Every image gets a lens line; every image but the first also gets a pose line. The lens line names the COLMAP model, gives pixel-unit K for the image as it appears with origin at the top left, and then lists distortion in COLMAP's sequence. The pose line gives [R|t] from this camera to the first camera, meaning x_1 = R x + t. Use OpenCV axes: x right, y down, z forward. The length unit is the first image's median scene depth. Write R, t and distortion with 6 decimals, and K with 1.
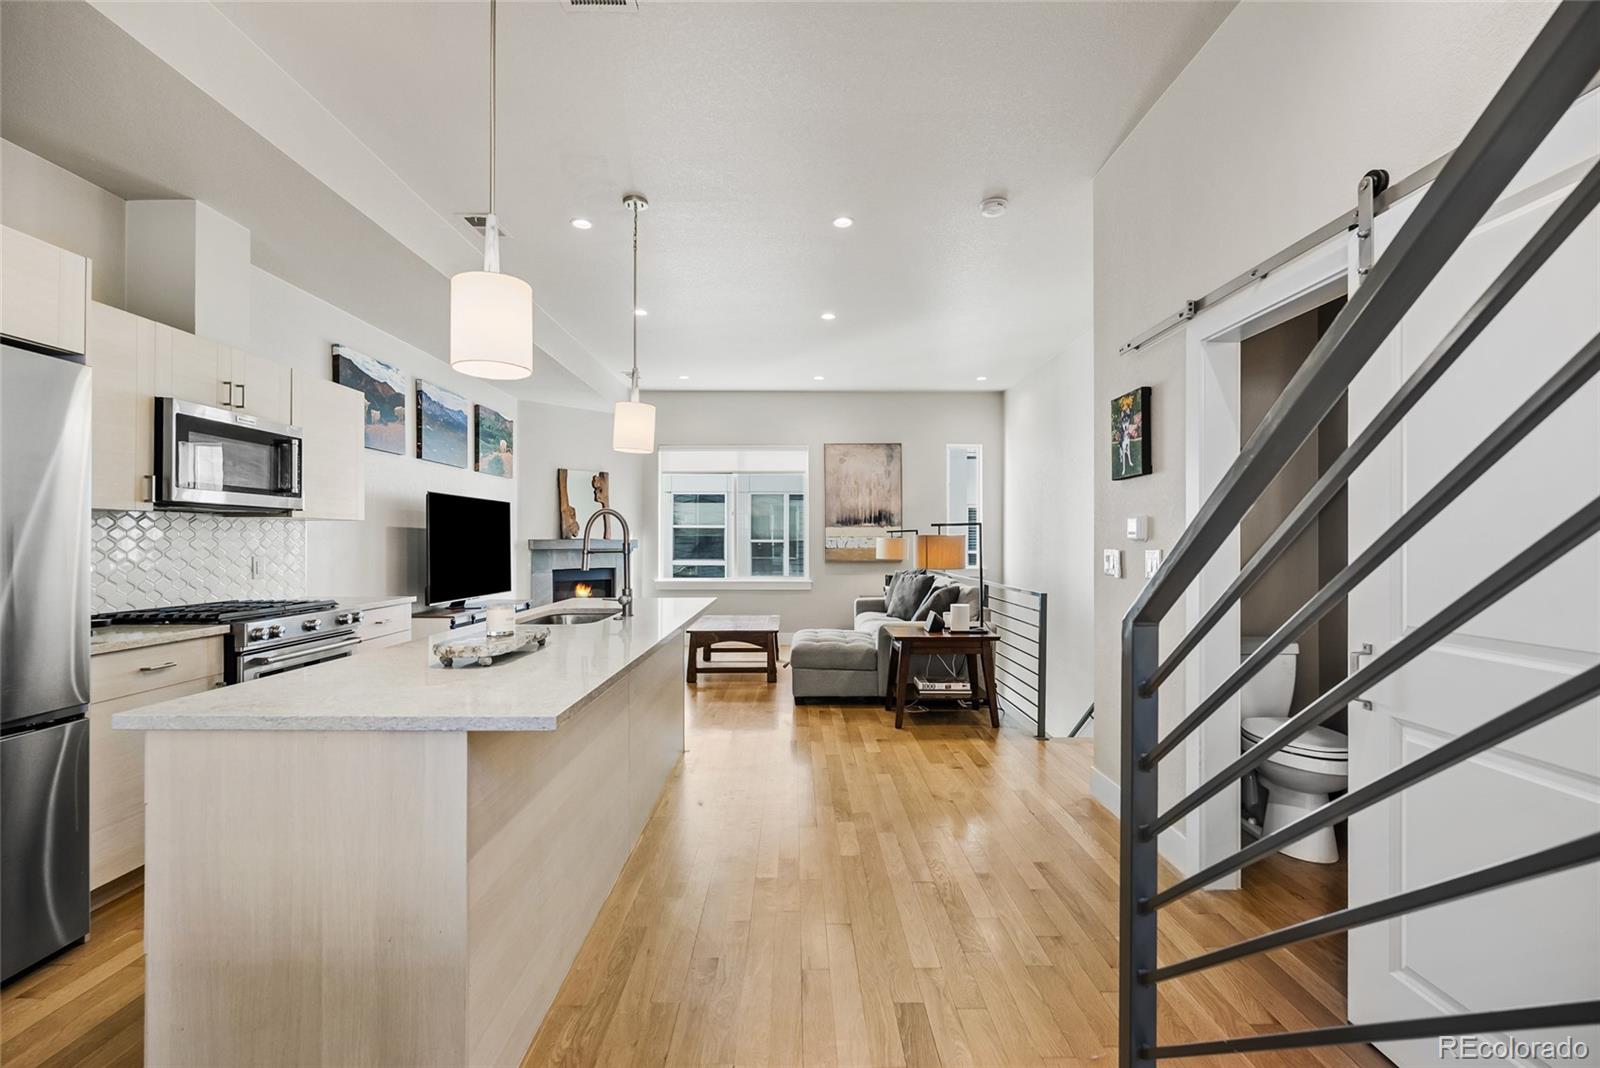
lens RADIAL K [[716.6, 0, 805.7], [0, 716.6, 530.8], [0, 0, 1]] dist [-0.007150, 0.000079]
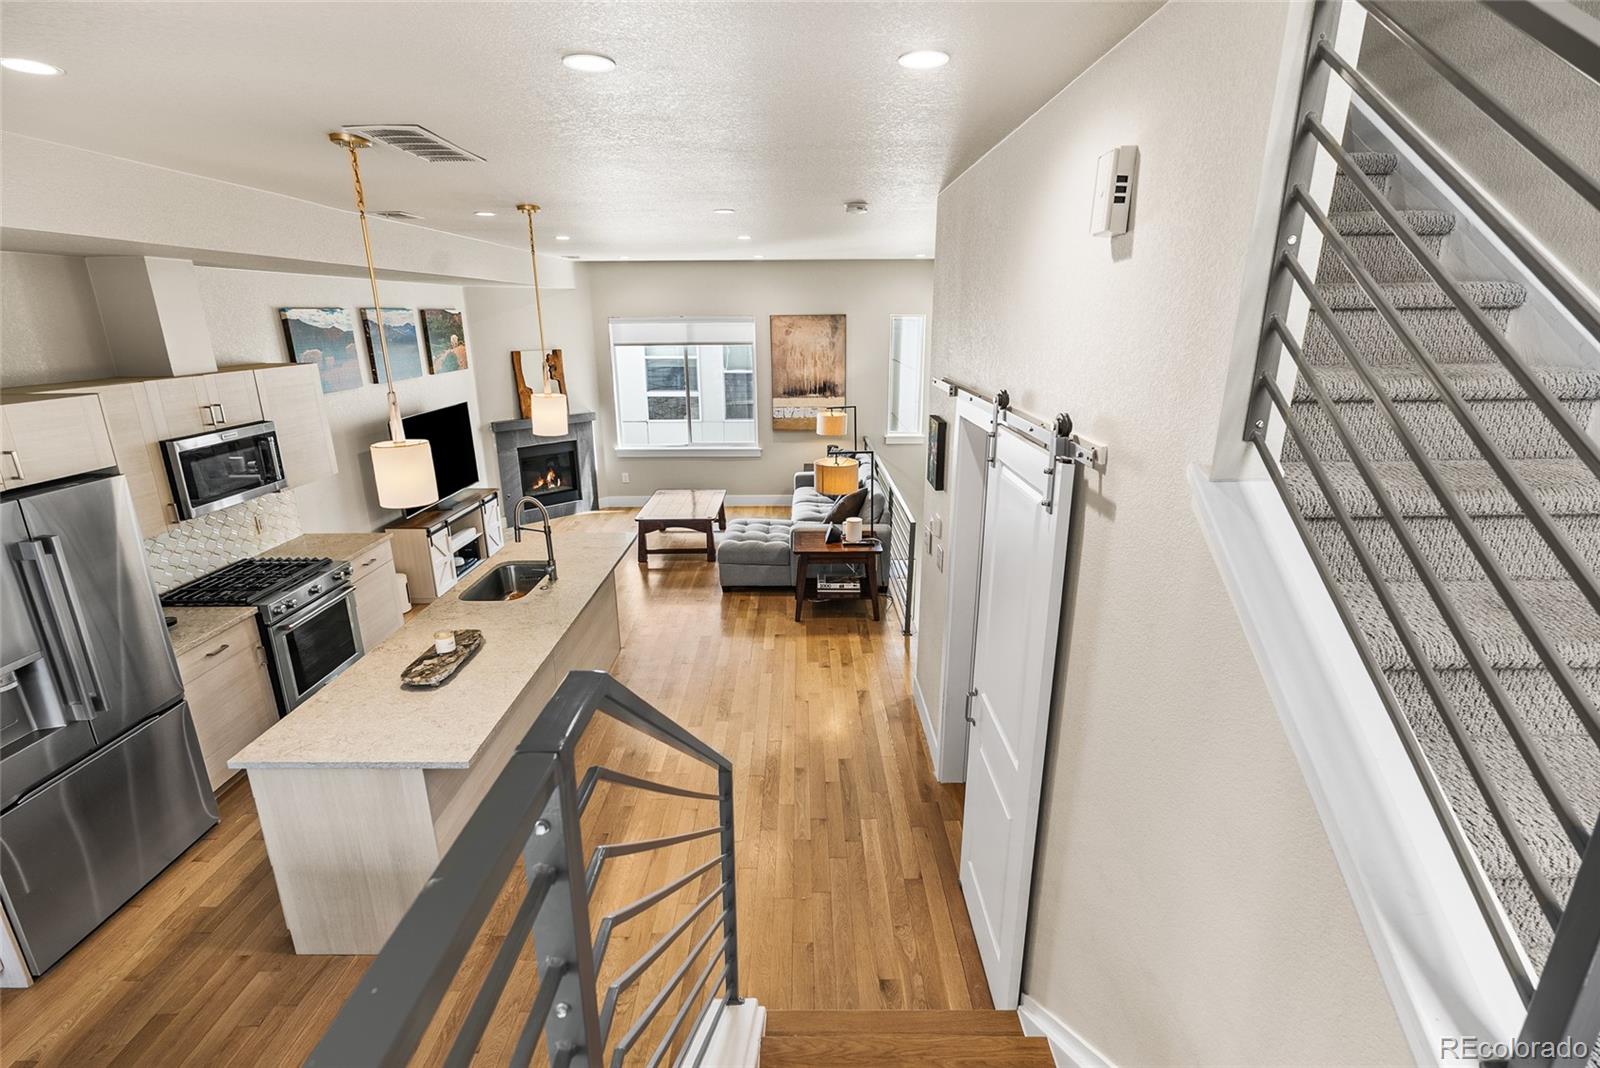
lens RADIAL K [[716.6, 0, 798.7], [0, 716.6, 550.5], [0, 0, 1]] dist [-0.007150, 0.000079]
pose [[0.999900, 0.002220, -0.013988, 0.130960], [0.002436, 0.945959, 0.324278, -0.217799], [0.013952, -0.324280, 0.945858, -0.127956]]
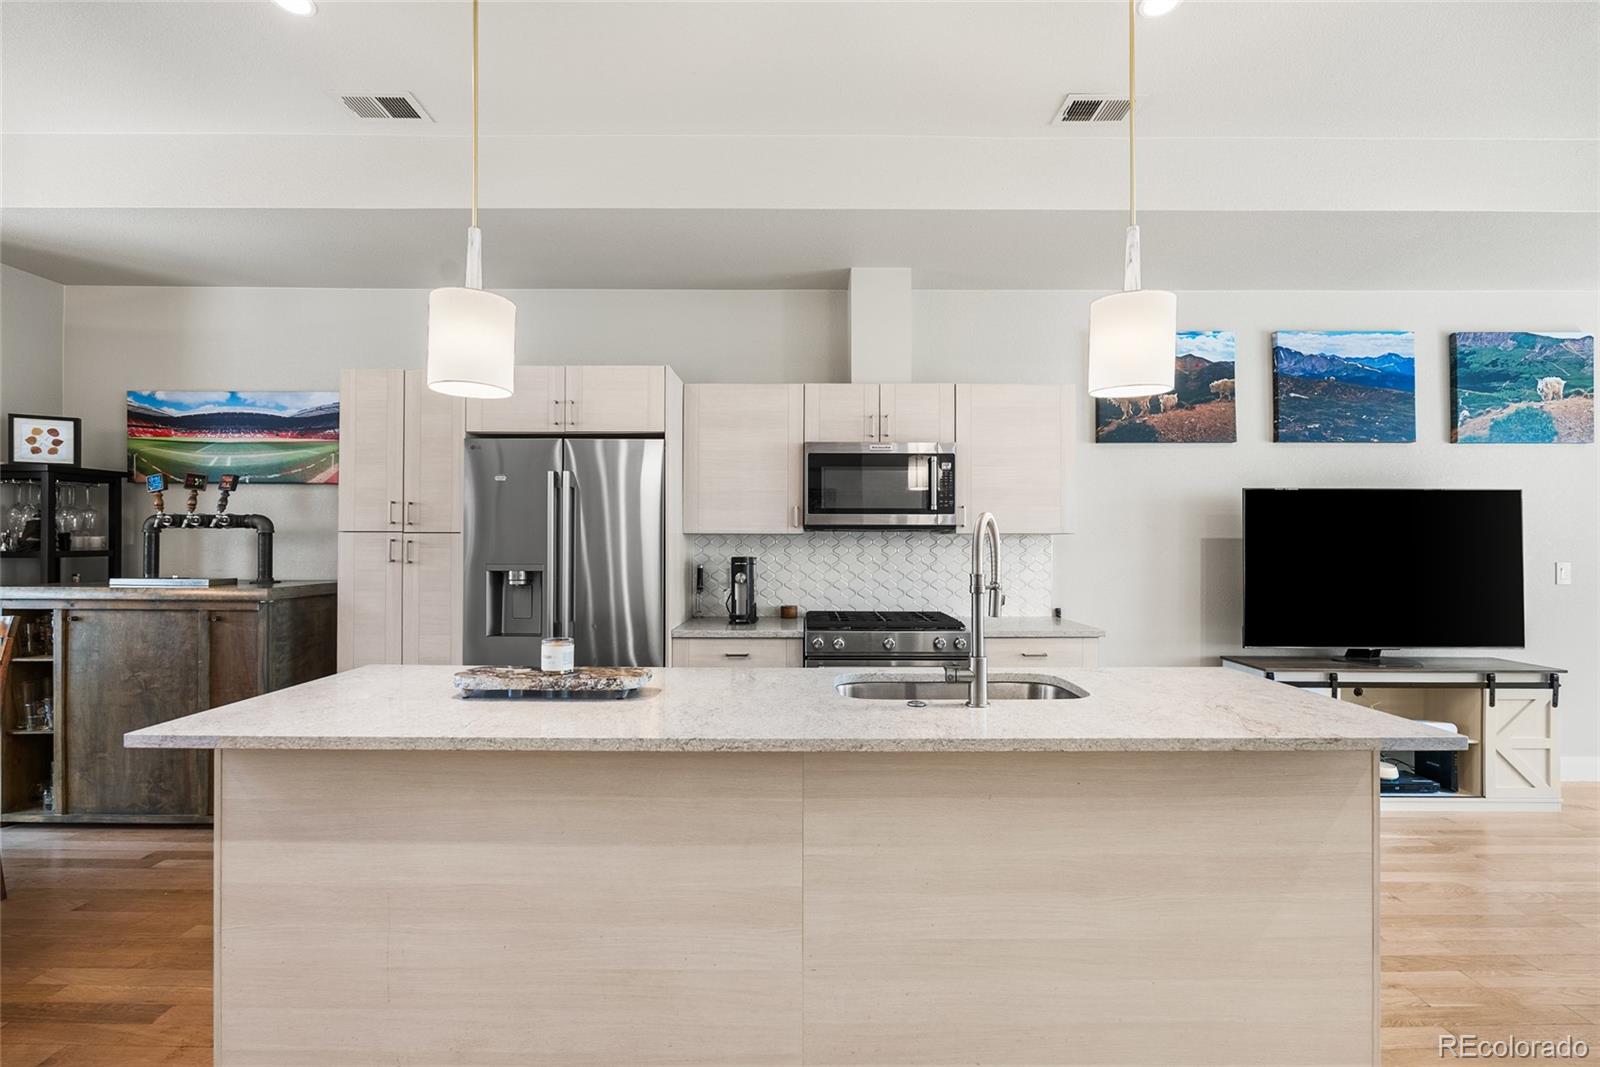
lens RADIAL K [[716.6, 0, 806.6], [0, 716.6, 539.9], [0, 0, 1]] dist [-0.007150, 0.000079]
pose [[-0.012606, -0.006585, -0.999899, 0.185093], [0.012864, 0.999894, -0.006747, -0.003917], [0.999838, -0.012948, -0.012520, 0.540817]]
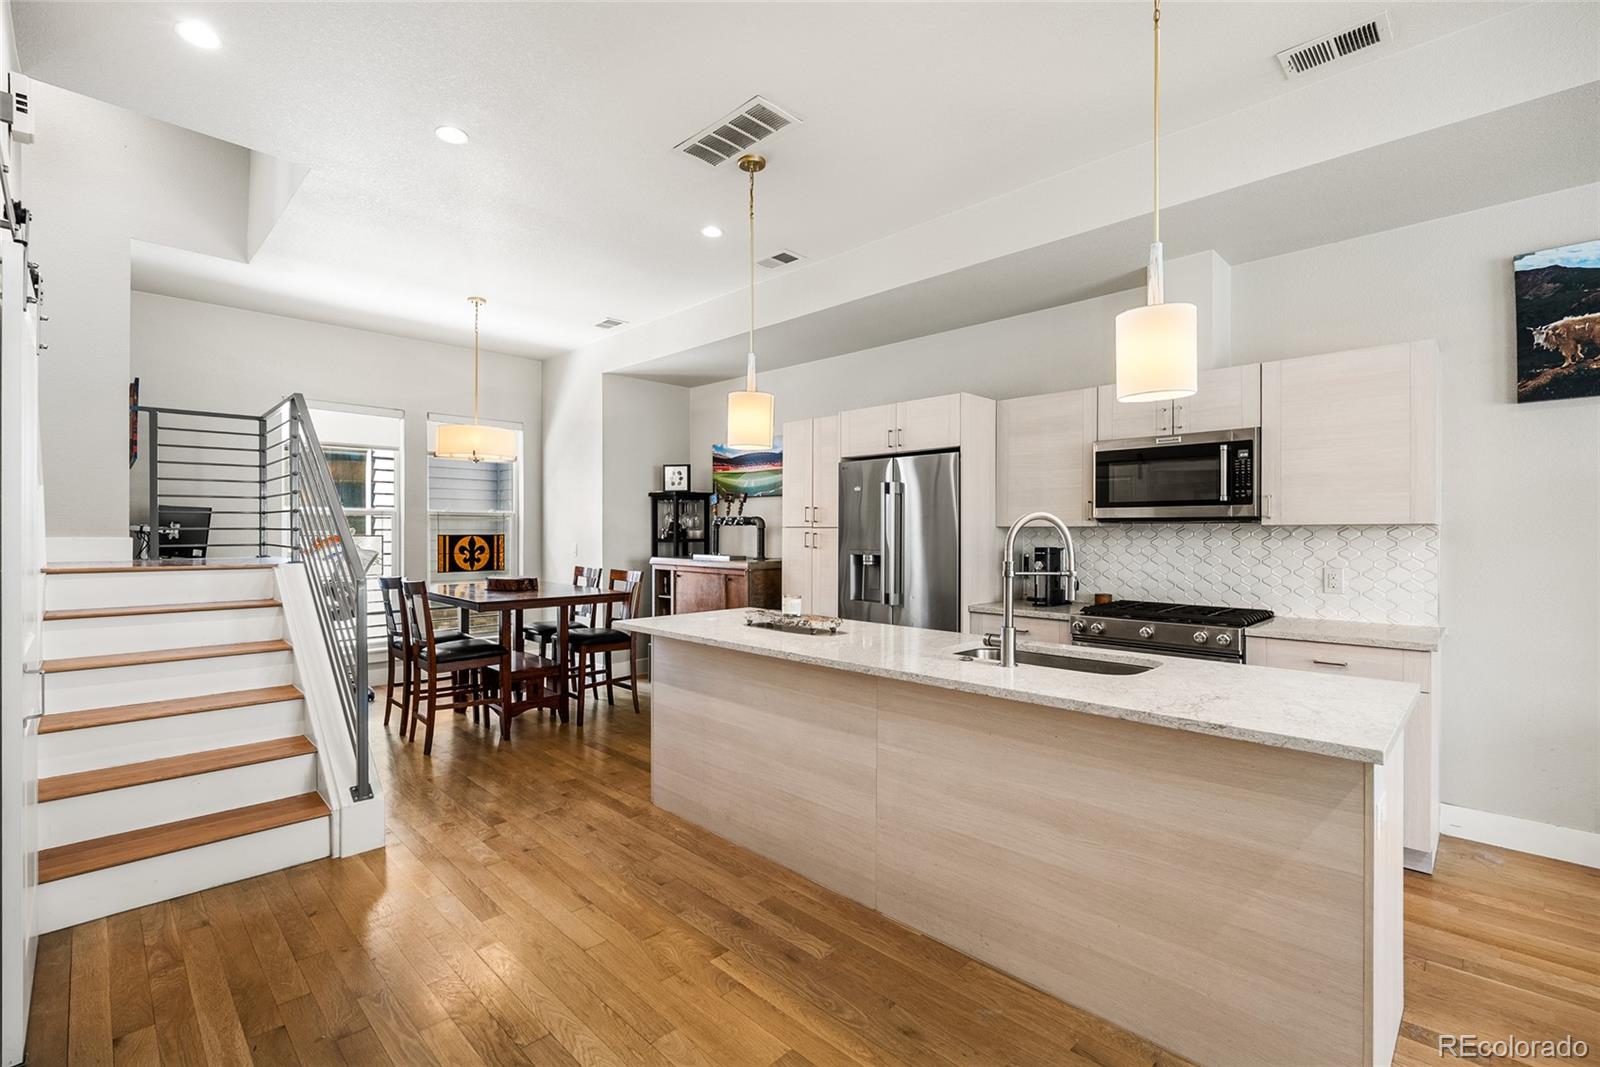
lens RADIAL K [[716.6, 0, 793.6], [0, 716.6, 532.6], [0, 0, 1]] dist [-0.007150, 0.000079]
pose [[-0.720265, -0.001496, -0.693697, 0.233077], [0.008134, 0.999911, -0.010601, -0.002938], [0.693651, -0.013278, -0.720189, 0.835733]]
